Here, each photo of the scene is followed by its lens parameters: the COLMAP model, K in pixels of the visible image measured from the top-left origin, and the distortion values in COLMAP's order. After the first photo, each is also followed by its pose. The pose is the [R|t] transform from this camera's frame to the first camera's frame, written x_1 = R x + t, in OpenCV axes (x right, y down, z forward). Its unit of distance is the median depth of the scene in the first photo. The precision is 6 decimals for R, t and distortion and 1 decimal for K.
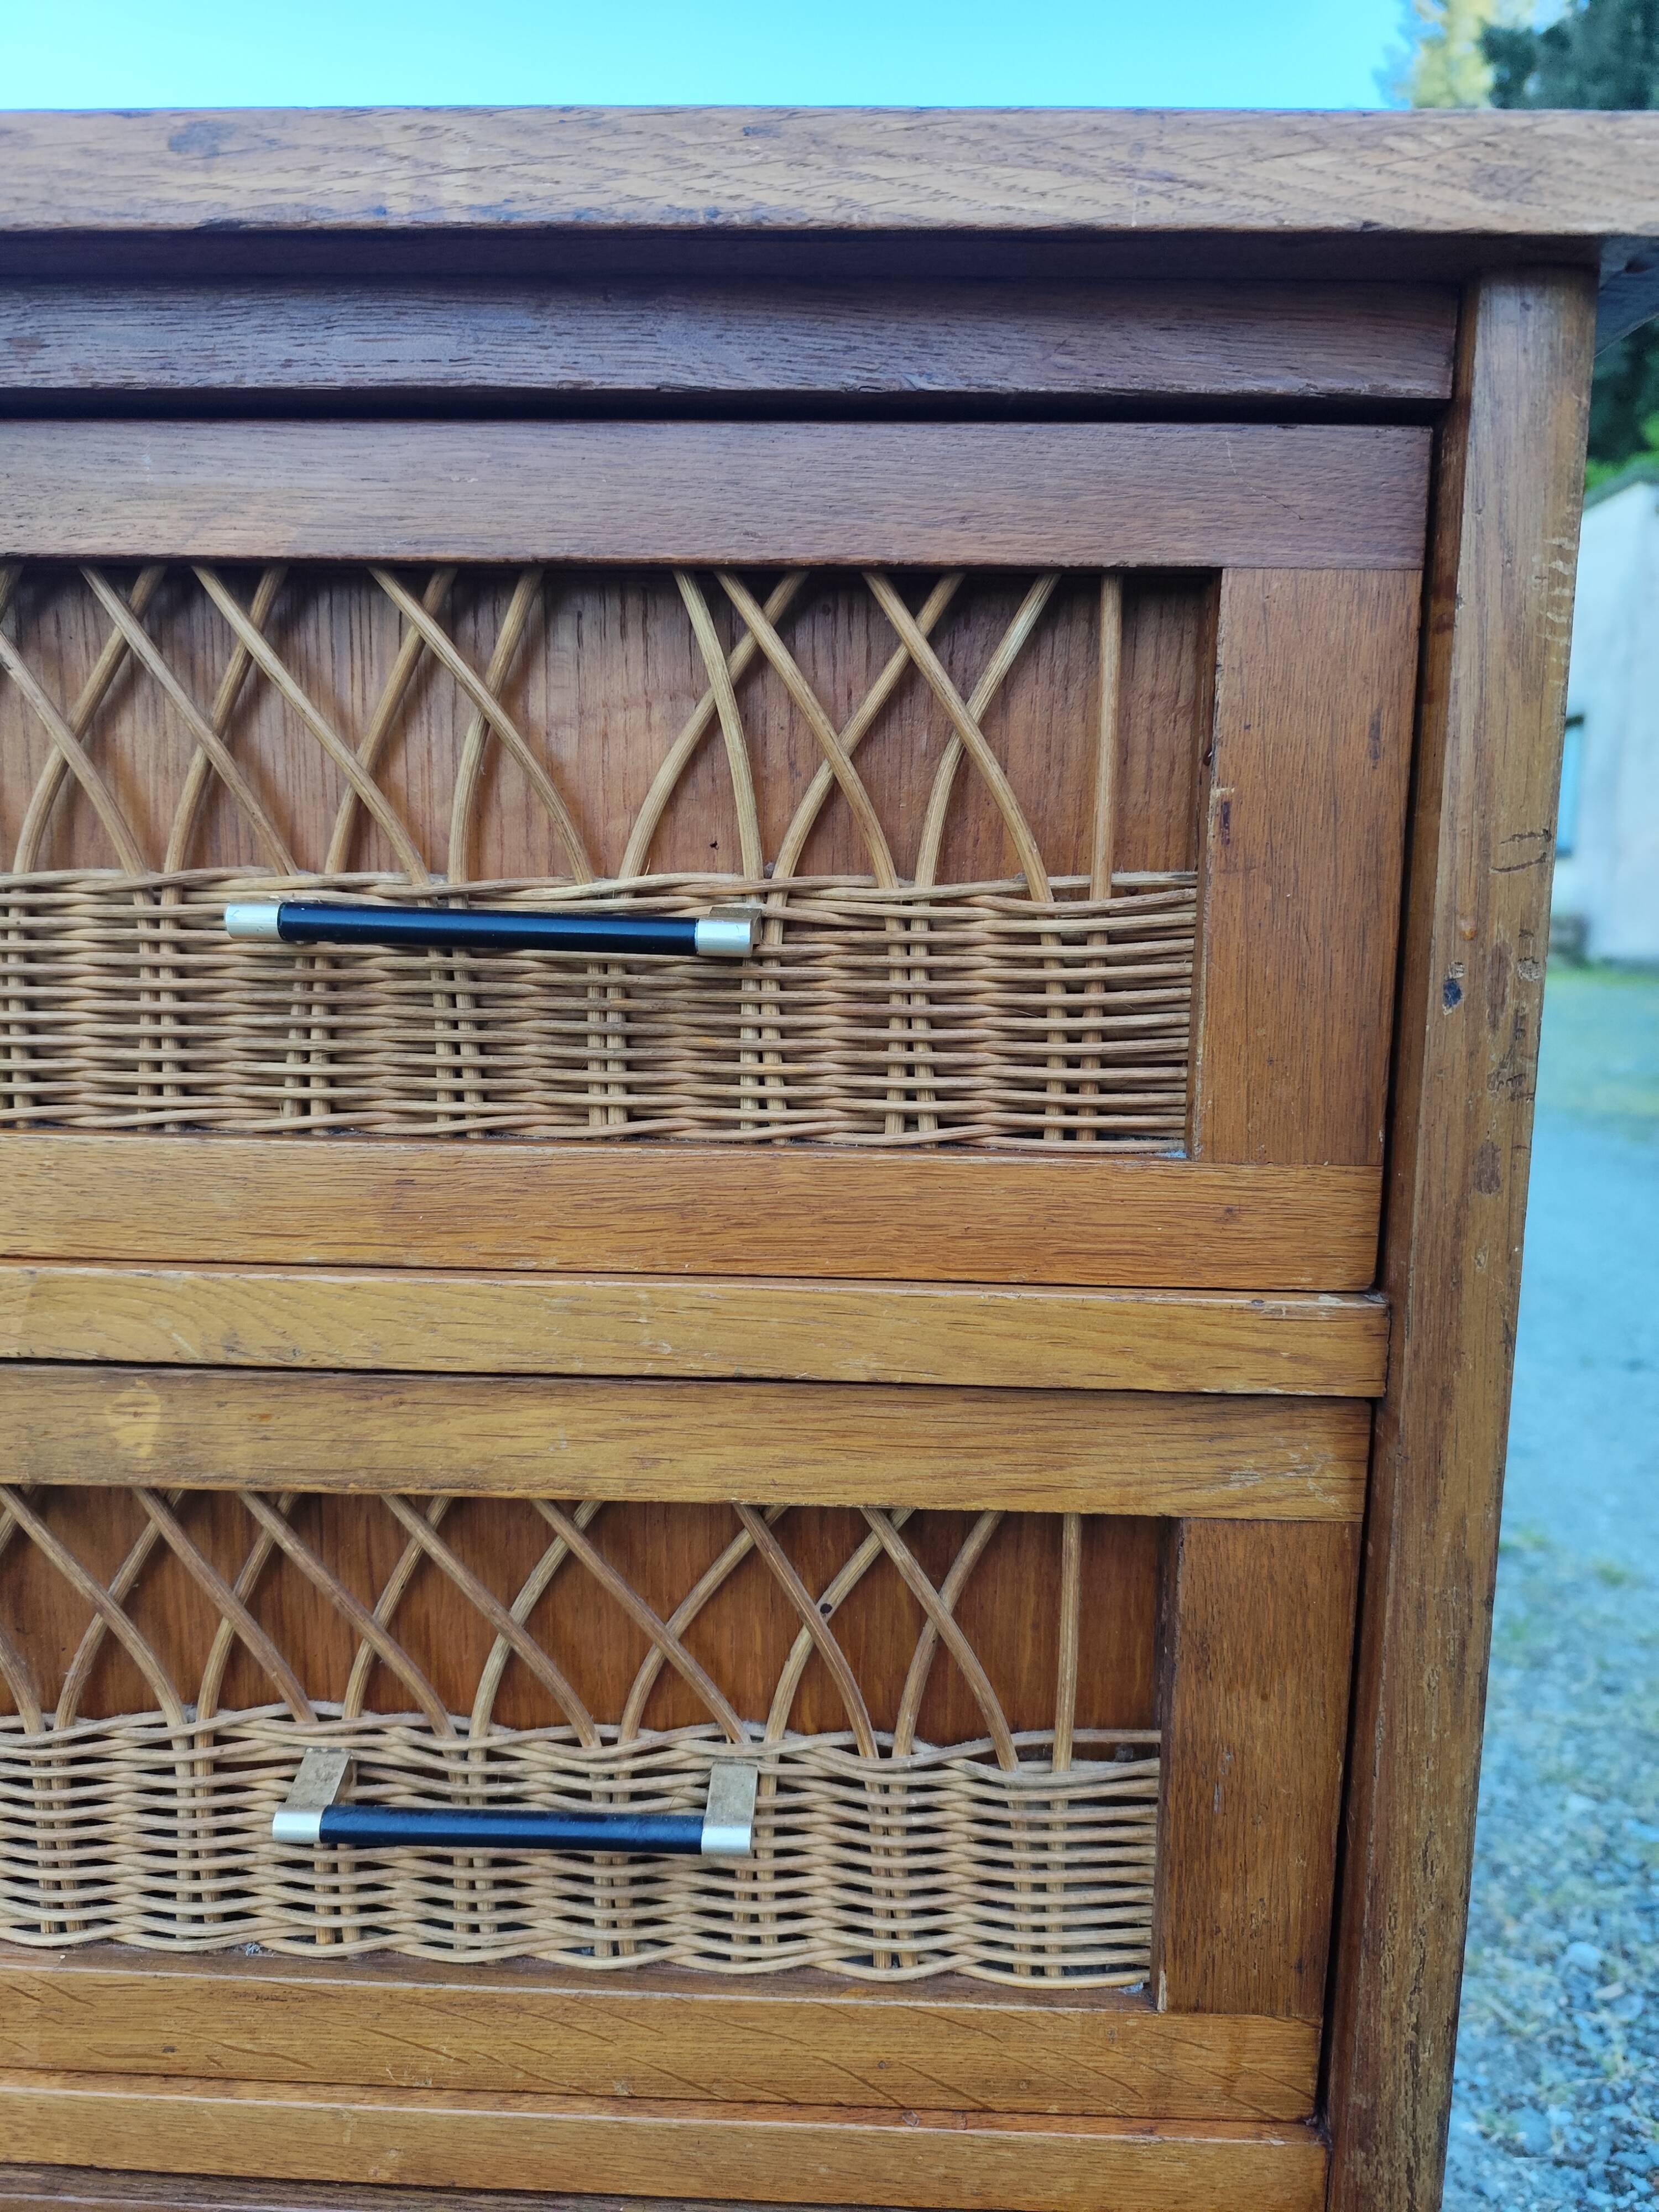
lens RADIAL K [[1519.6, 0, 828.5], [0, 1519.6, 1111.2], [0, 0, 1]] dist [0.014069, -0.027289]
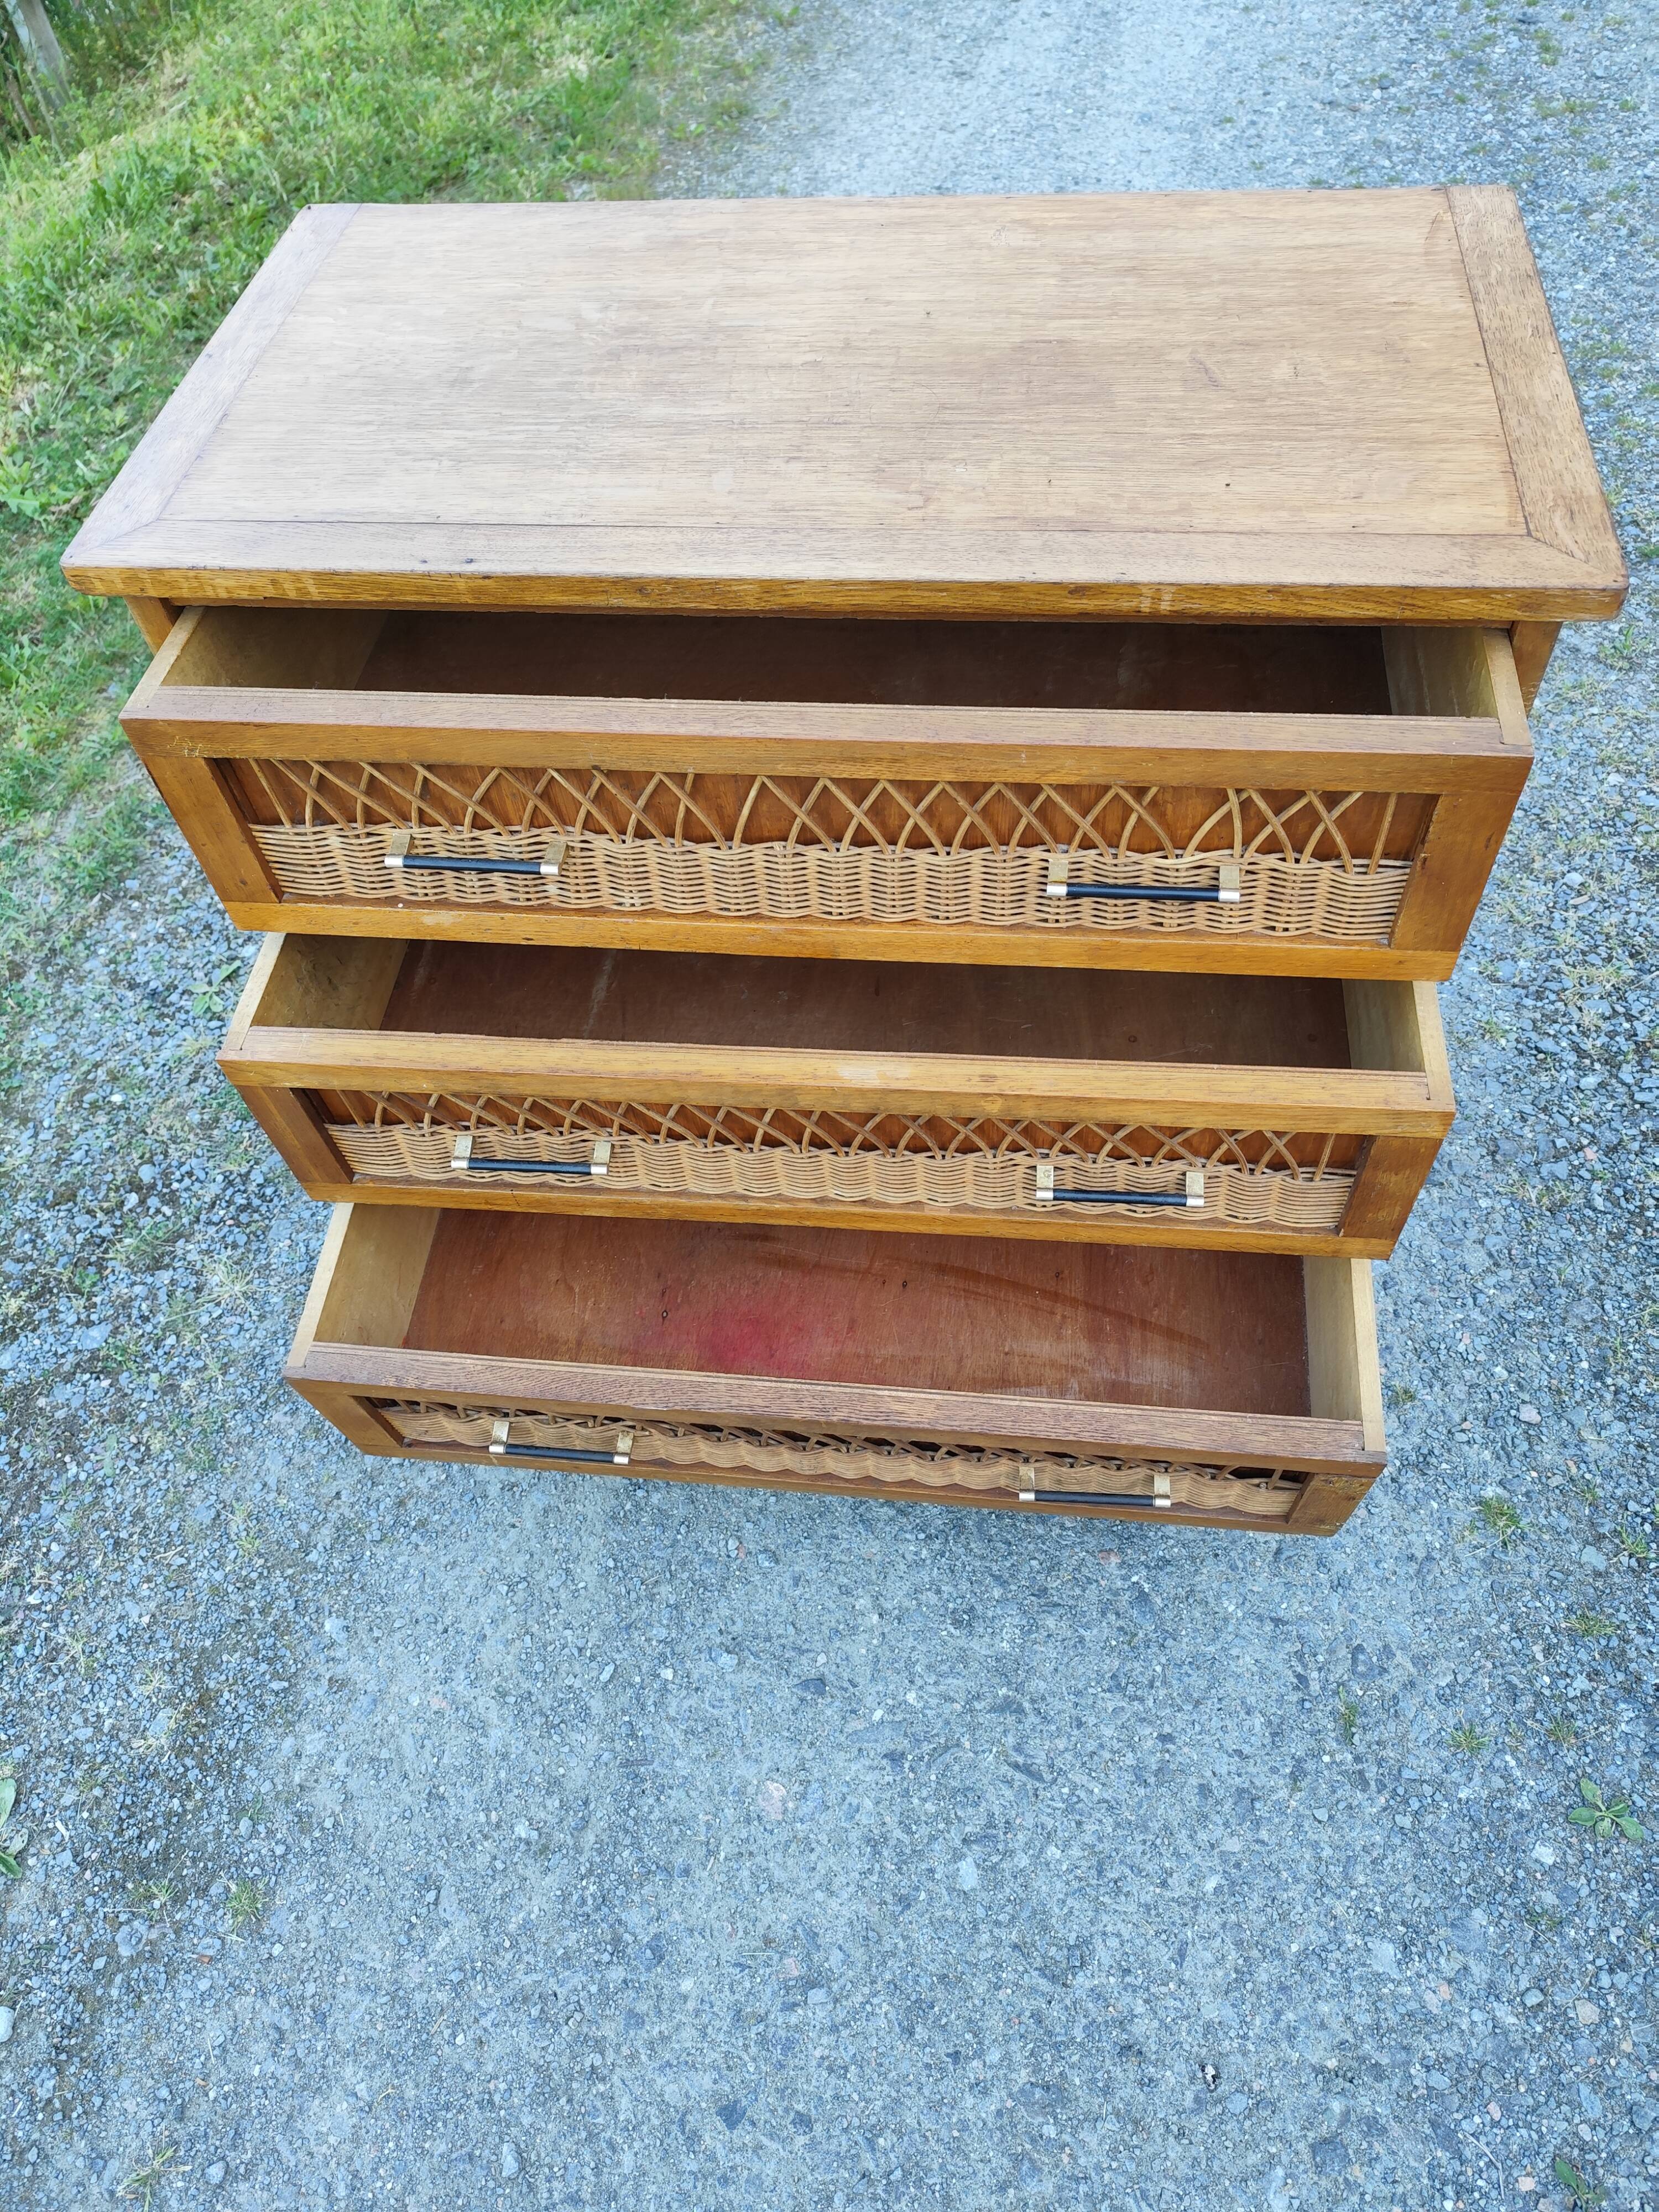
lens RADIAL K [[1519.6, 0, 844.8], [0, 1519.6, 1101.7], [0, 0, 1]] dist [0.014069, -0.027289]
pose [[0.993052, 0.021228, -0.115750, -0.407454], [0.067704, 0.701450, 0.709496, -1.687084], [0.096254, -0.712403, 0.695139, -1.476492]]
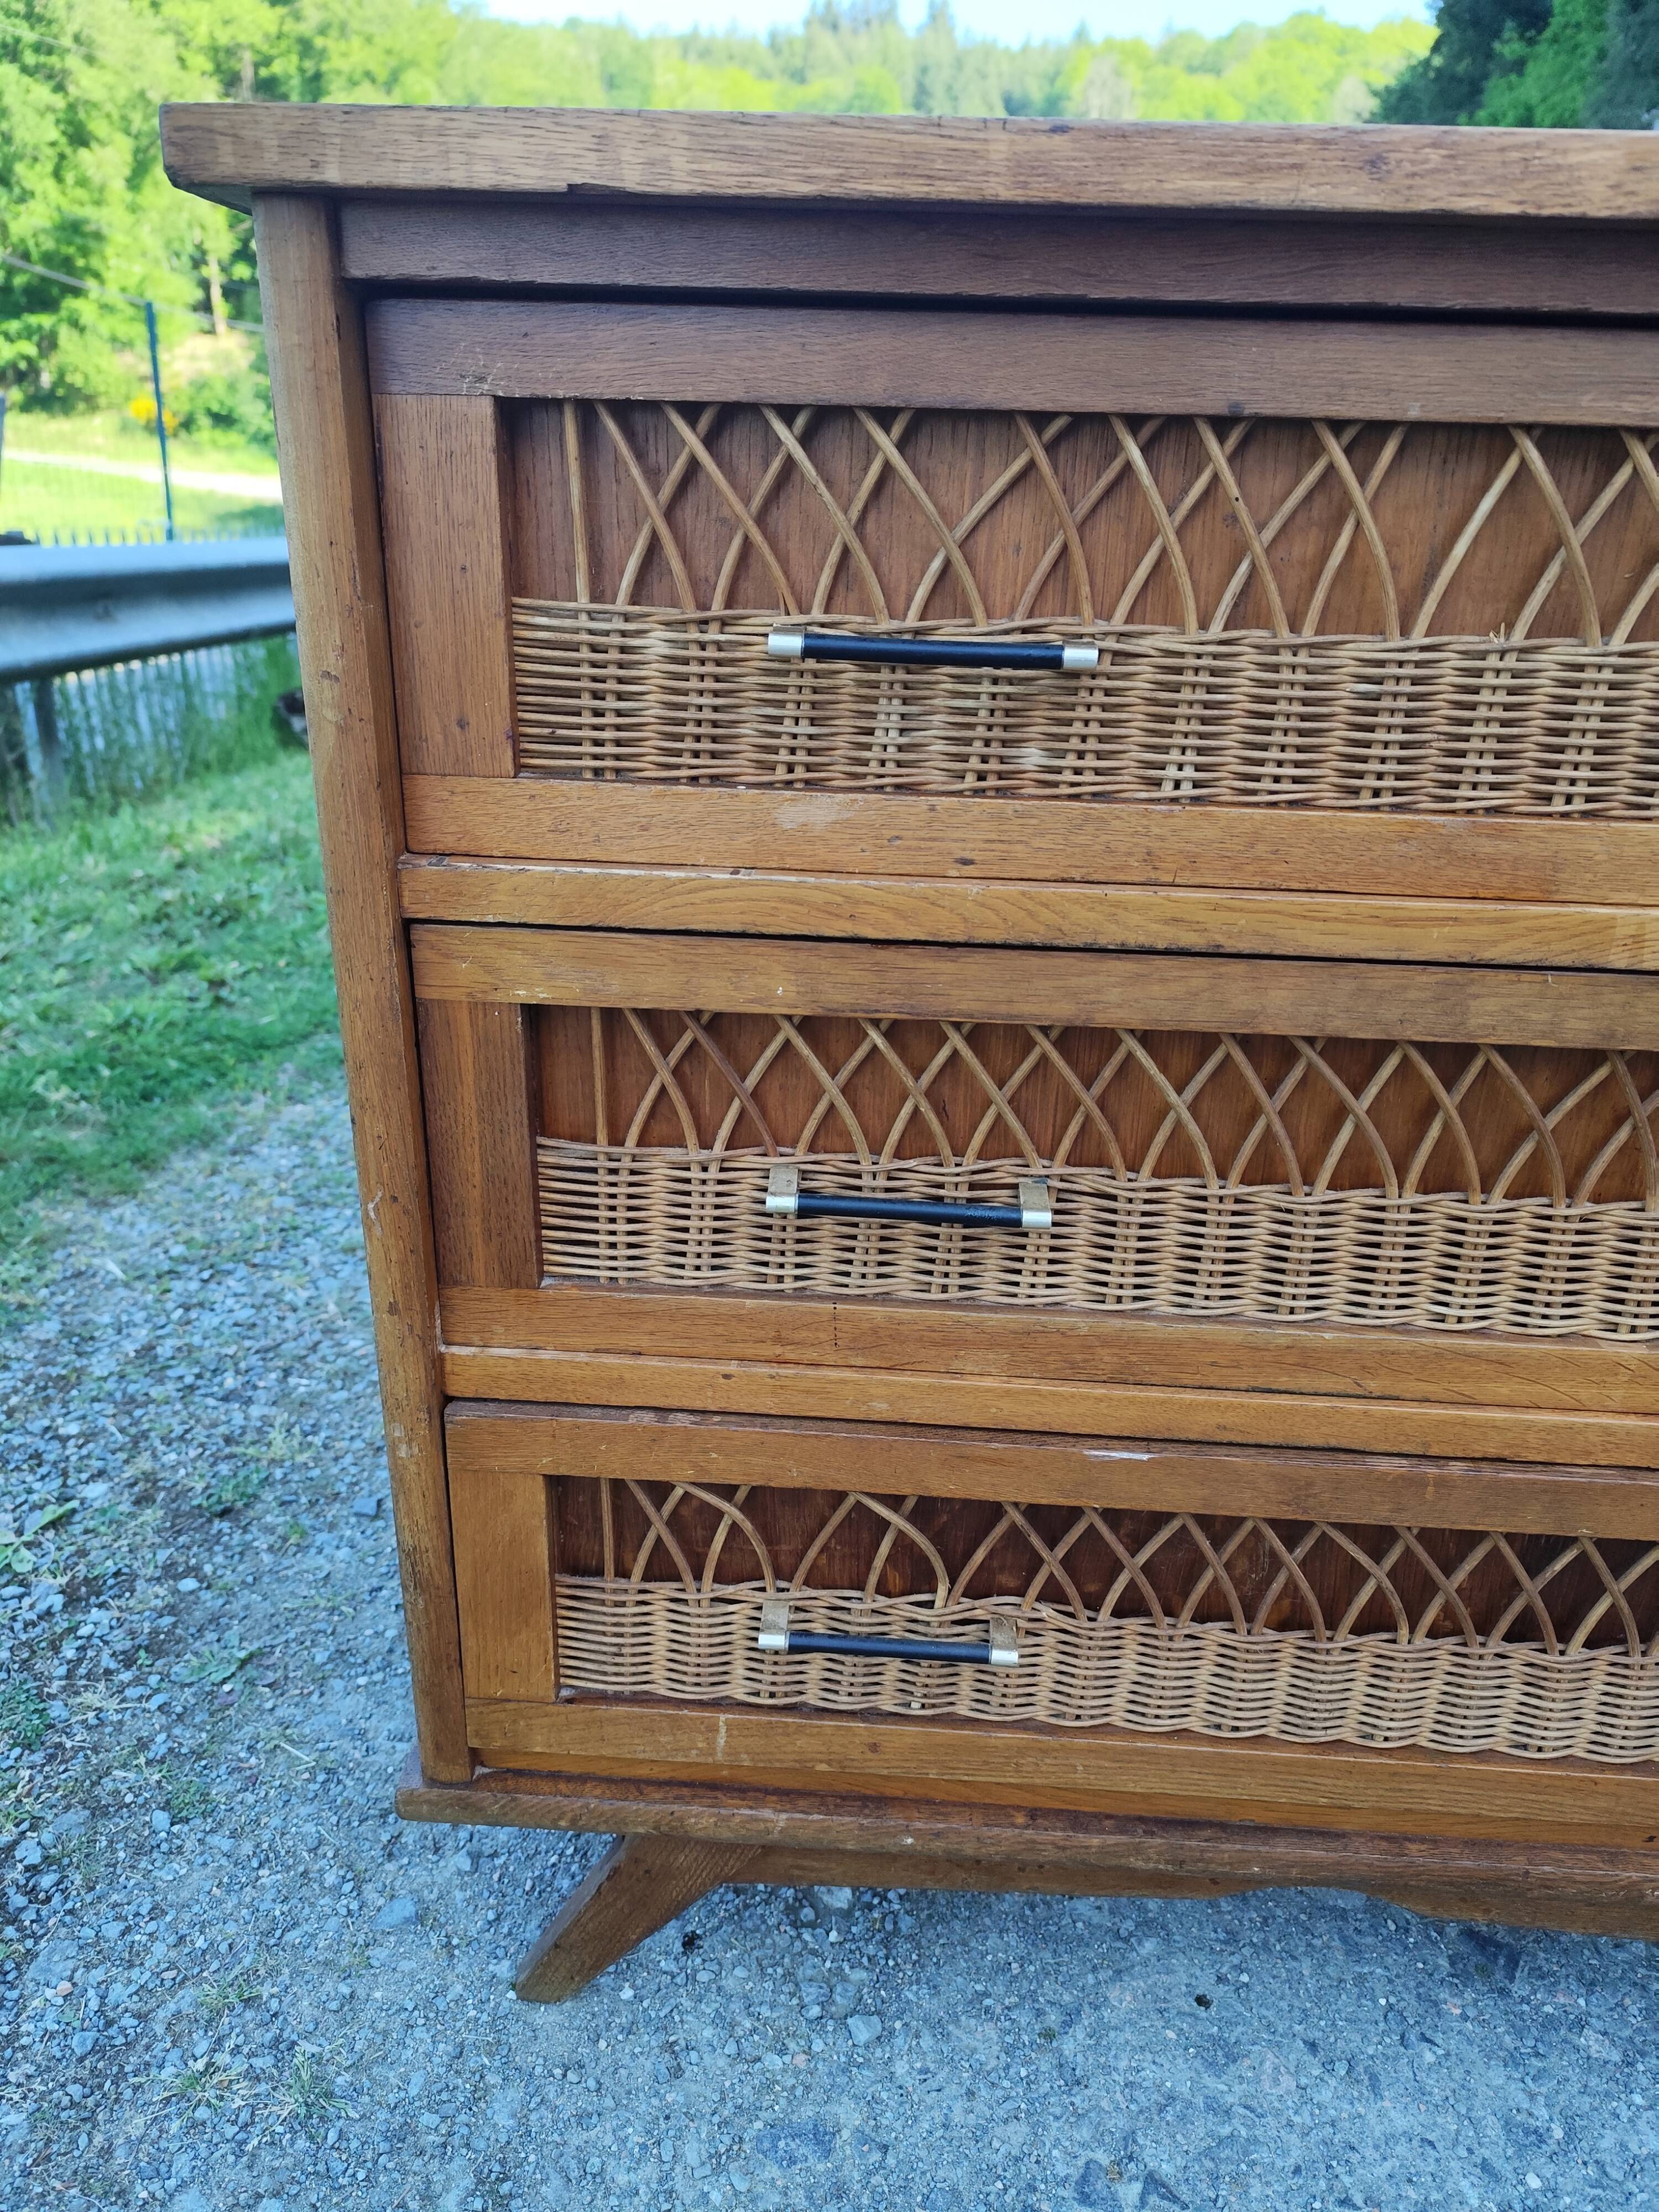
lens RADIAL K [[1519.6, 0, 810.5], [0, 1519.6, 1106.0], [0, 0, 1]] dist [0.014069, -0.027289]
pose [[0.999305, 0.020560, -0.031091, -1.448045], [-0.012430, 0.970187, 0.242040, -0.073408], [0.035140, -0.241486, 0.969768, -0.576208]]
